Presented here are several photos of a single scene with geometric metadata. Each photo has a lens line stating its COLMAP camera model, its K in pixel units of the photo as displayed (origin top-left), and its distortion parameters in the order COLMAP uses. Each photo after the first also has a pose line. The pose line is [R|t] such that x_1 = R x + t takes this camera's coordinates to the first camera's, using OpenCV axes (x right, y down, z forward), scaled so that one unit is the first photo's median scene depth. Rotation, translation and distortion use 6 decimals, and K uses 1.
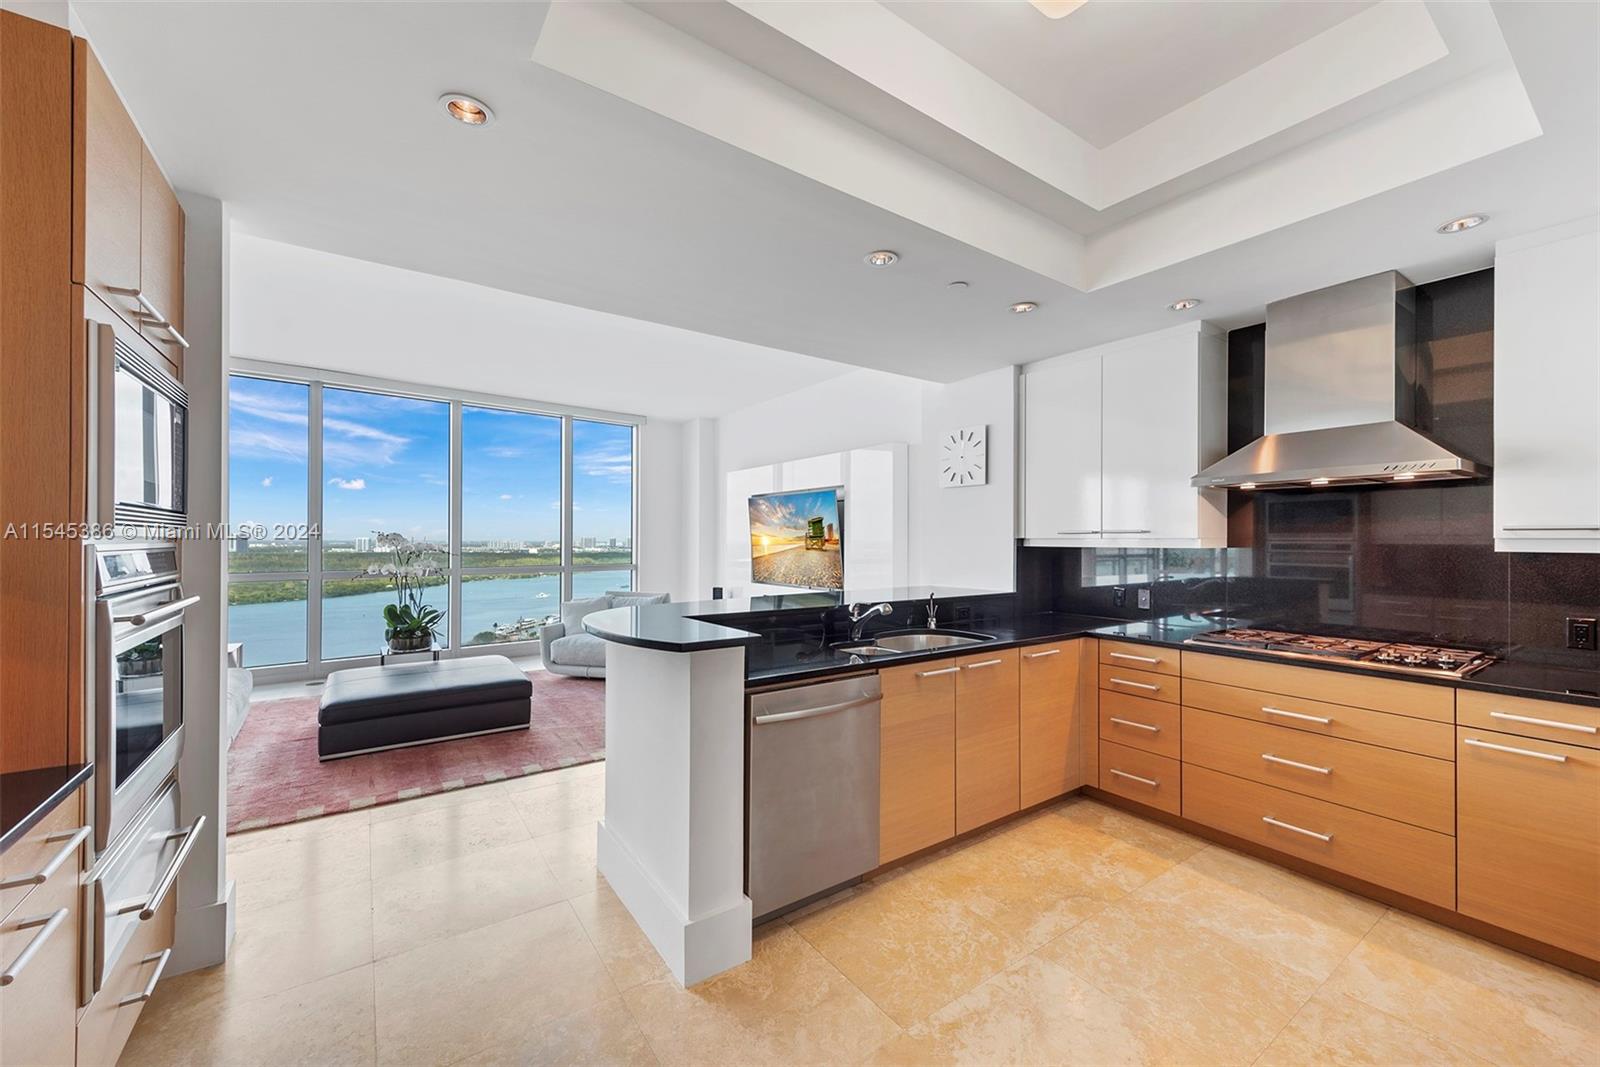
lens RADIAL K [[619.3, 0, 796.3], [0, 619.3, 535.3], [0, 0, 1]] dist [0.002117, -0.000080]
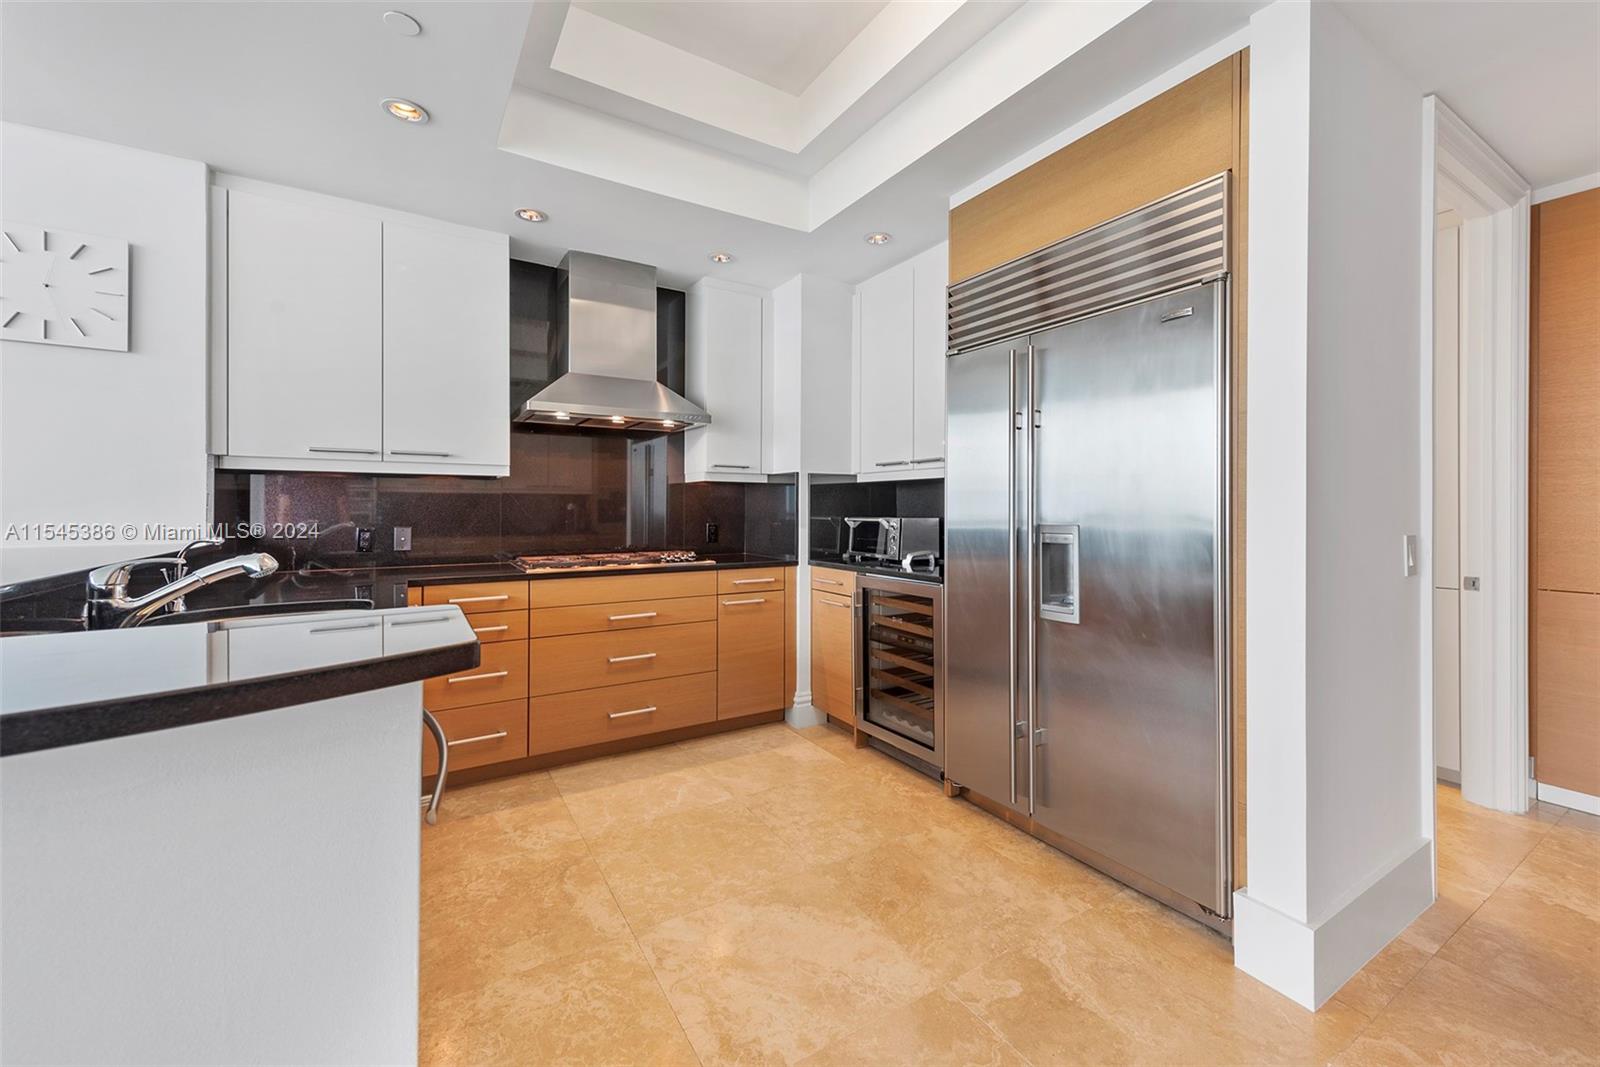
lens RADIAL K [[653.2, 0, 798.9], [0, 653.2, 505.9], [0, 0, 1]] dist [0.008366, -0.000475]
pose [[0.030163, 0.003387, 0.999539, -0.403257], [-0.014582, 0.999889, -0.002948, 0.076256], [-0.999439, -0.014486, 0.030209, 0.619509]]
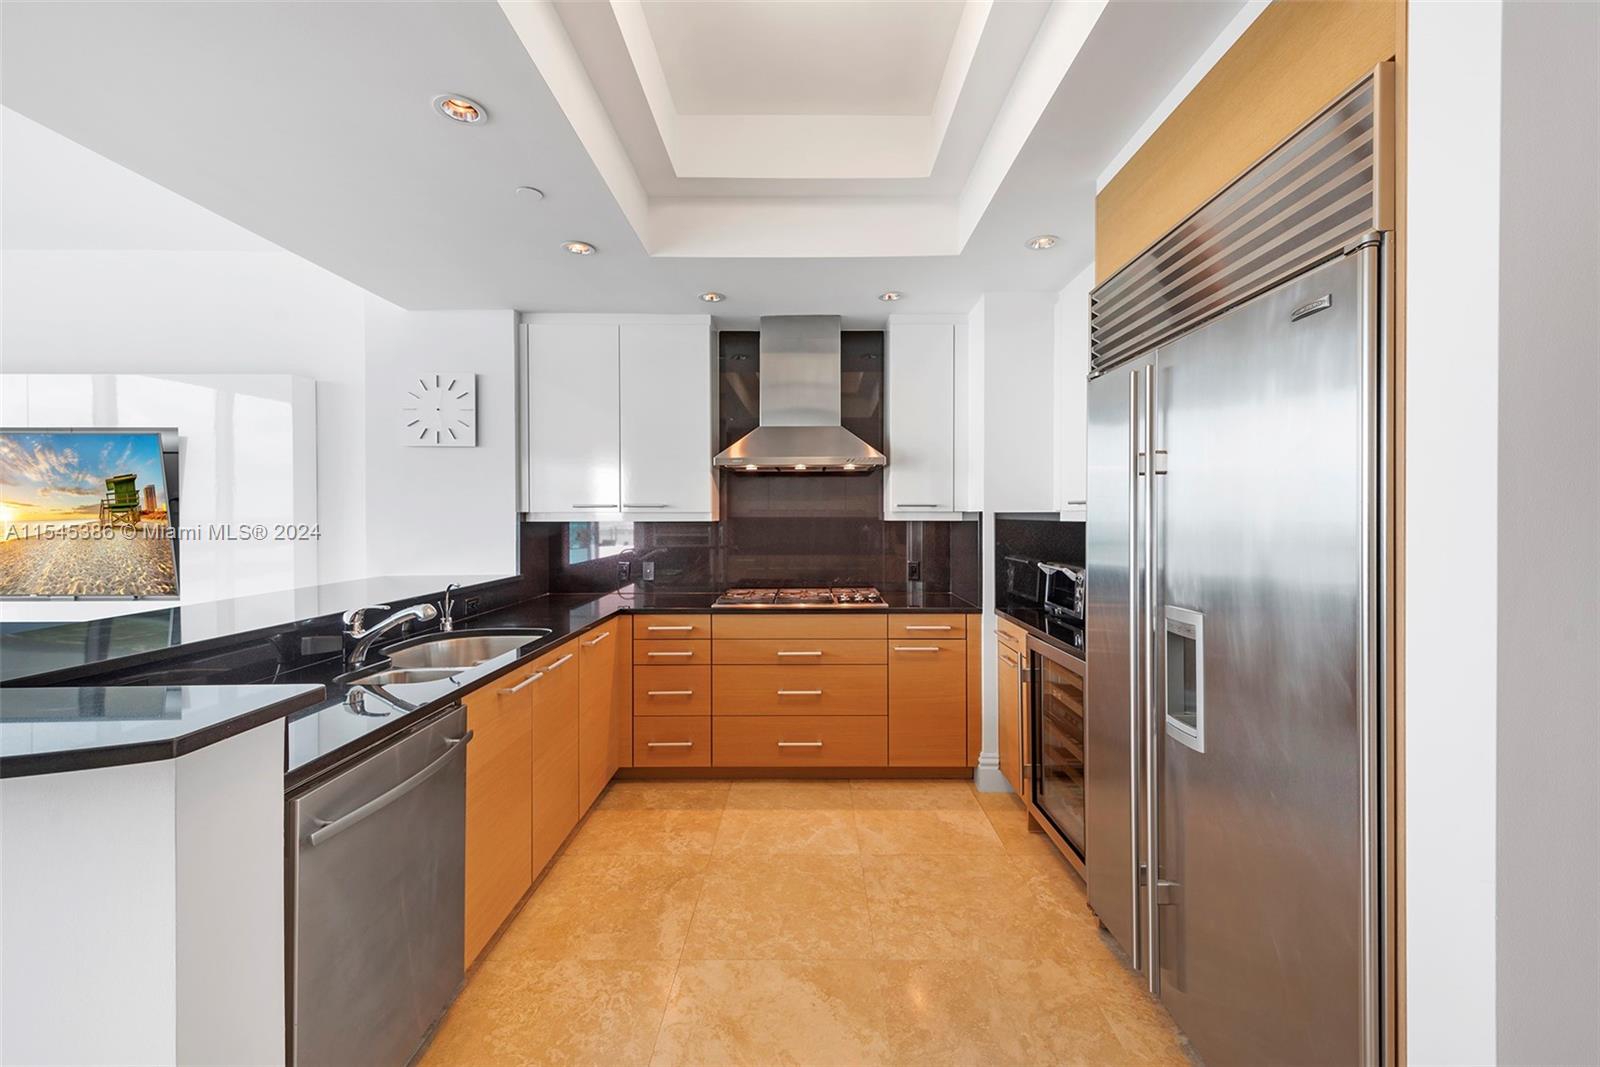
lens RADIAL K [[636.9, 0, 803.6], [0, 636.9, 516.5], [0, 0, 1]] dist [0.003166, -0.000230]
pose [[0.560104, -0.004523, 0.828410, -0.238207], [-0.006544, 0.999930, 0.009884, 0.001586], [-0.828396, -0.010957, 0.560035, 0.266902]]
